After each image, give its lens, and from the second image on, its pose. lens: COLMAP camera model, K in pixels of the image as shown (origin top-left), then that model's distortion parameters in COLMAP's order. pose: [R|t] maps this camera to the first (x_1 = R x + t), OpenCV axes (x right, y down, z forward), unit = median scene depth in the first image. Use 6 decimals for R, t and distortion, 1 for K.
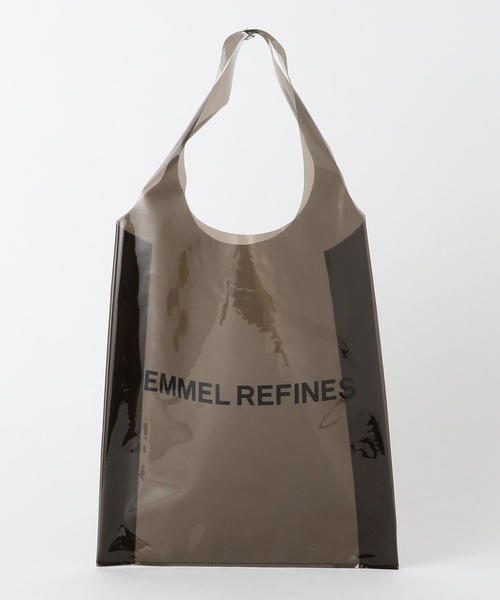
lens RADIAL K [[979.0, 0, 245.8], [0, 979.0, 299.5], [0, 0, 1]] dist [0.328382, 0.000000]
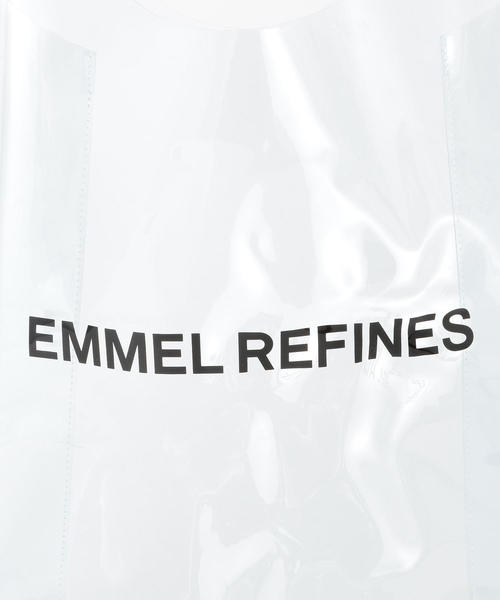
lens RADIAL K [[1185.5, 0, 249.1], [0, 1185.5, 299.5], [0, 0, 1]] dist [-0.462123, 0.000000]
pose [[0.999723, -0.021325, -0.009951, 0.002952], [0.022244, 0.994338, 0.103909, 0.010623], [0.007679, -0.104102, 0.994537, 0.411876]]
